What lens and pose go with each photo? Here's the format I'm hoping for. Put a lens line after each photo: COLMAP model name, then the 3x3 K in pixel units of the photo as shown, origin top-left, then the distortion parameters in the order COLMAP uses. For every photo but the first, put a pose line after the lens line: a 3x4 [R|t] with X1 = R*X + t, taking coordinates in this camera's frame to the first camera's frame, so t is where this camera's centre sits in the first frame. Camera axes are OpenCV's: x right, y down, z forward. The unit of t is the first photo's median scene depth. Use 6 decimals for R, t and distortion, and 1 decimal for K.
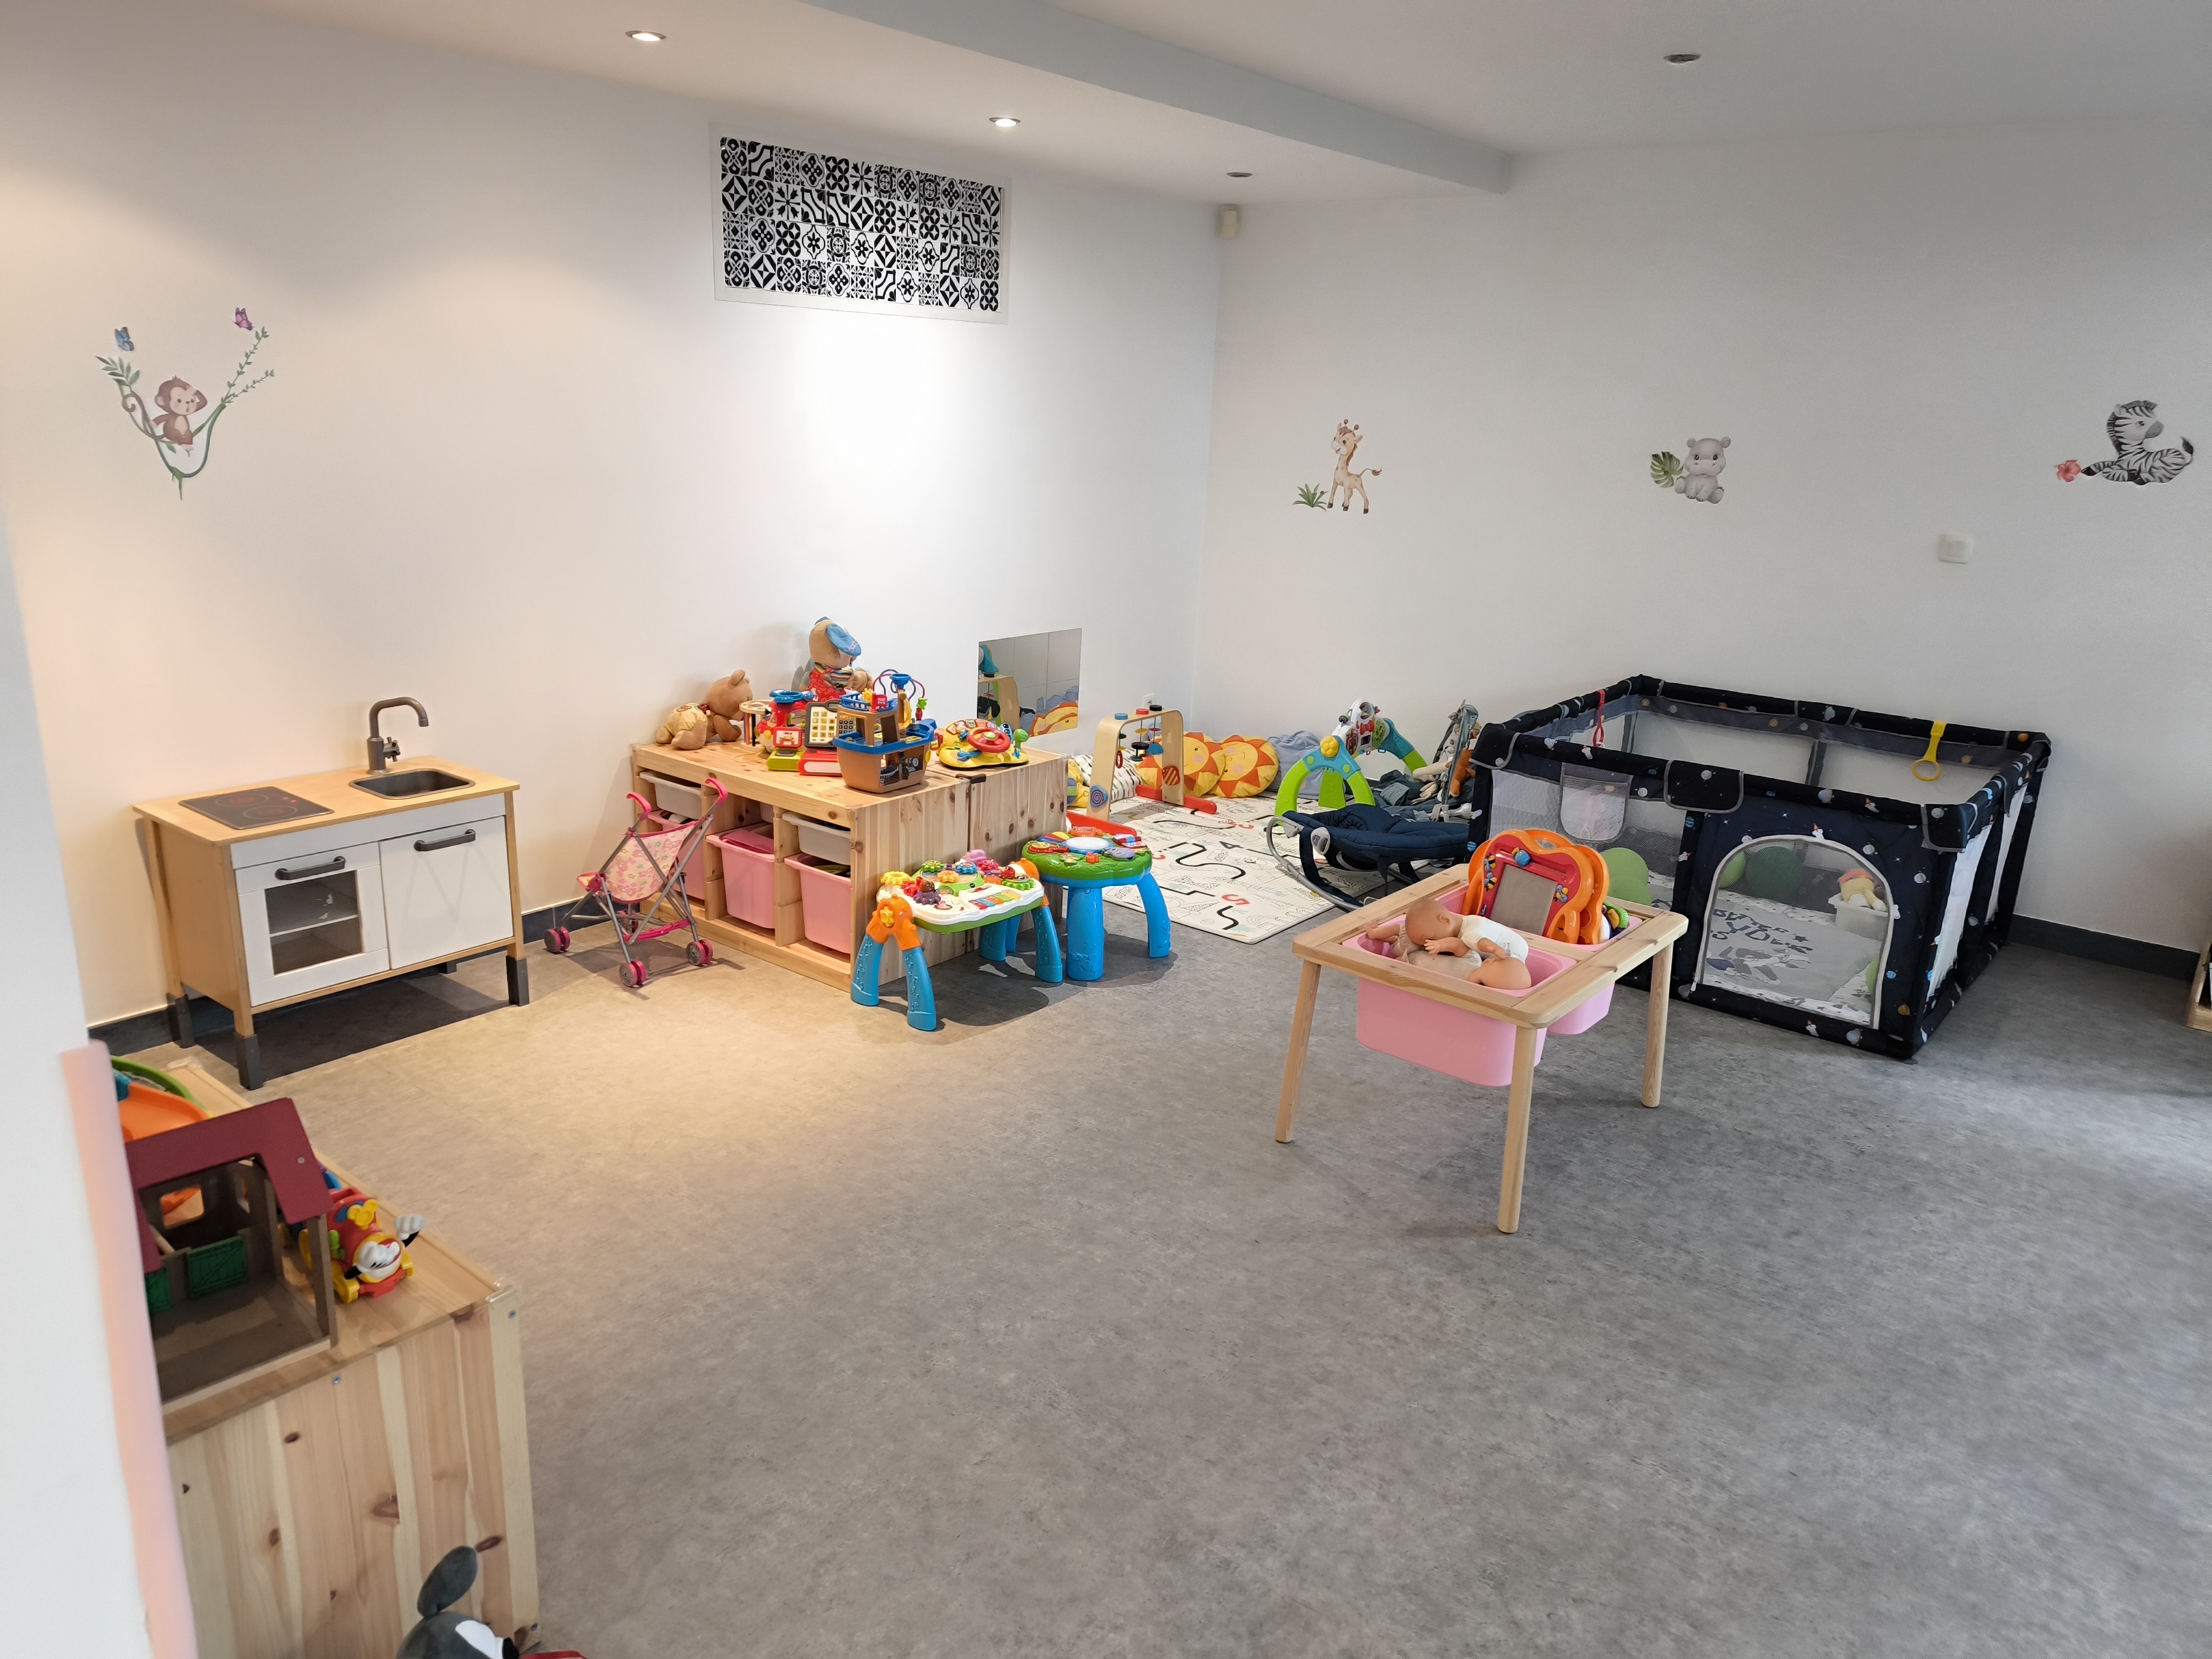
lens RADIAL K [[1570.1, 0, 1110.2], [0, 1570.1, 776.5], [0, 0, 1]] dist [0.079167, -0.042308]
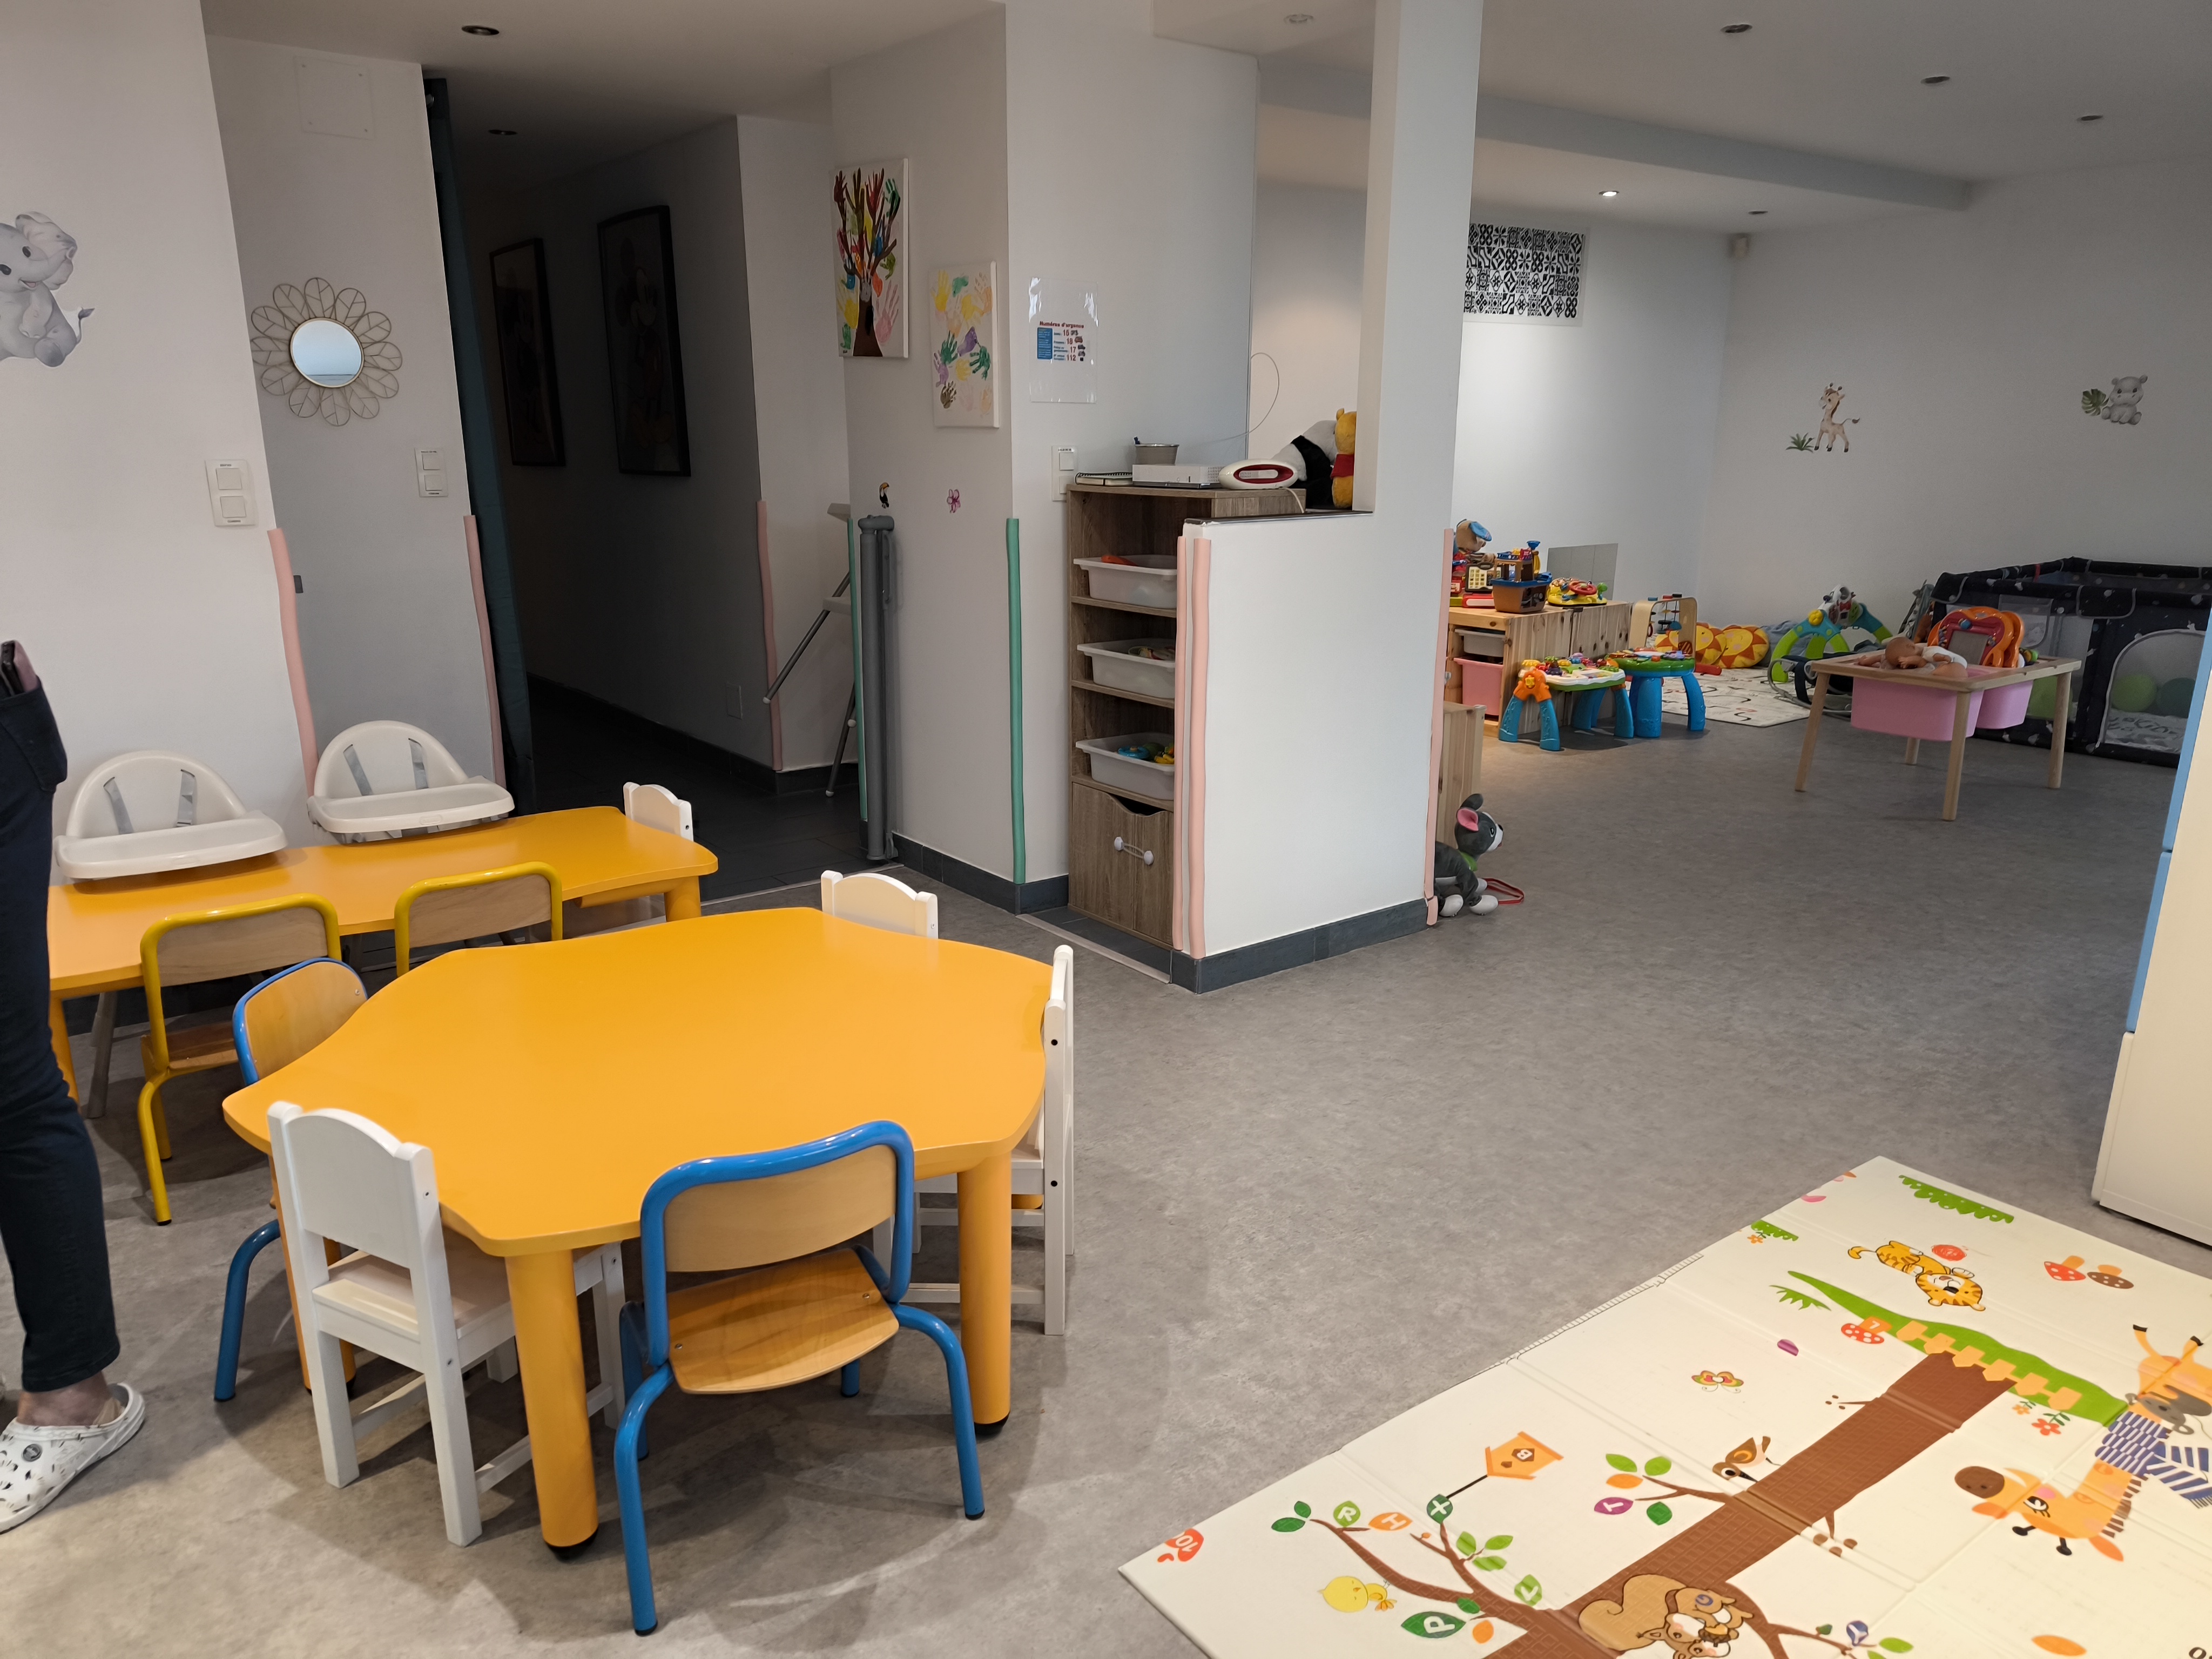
lens RADIAL K [[1570.1, 0, 1110.2], [0, 1570.1, 776.5], [0, 0, 1]] dist [0.079167, -0.042308]
pose [[0.968759, 0.018255, -0.247330, -0.124790], [-0.025467, 0.999338, -0.025990, 0.193007], [0.246692, 0.031476, 0.968583, -0.559014]]
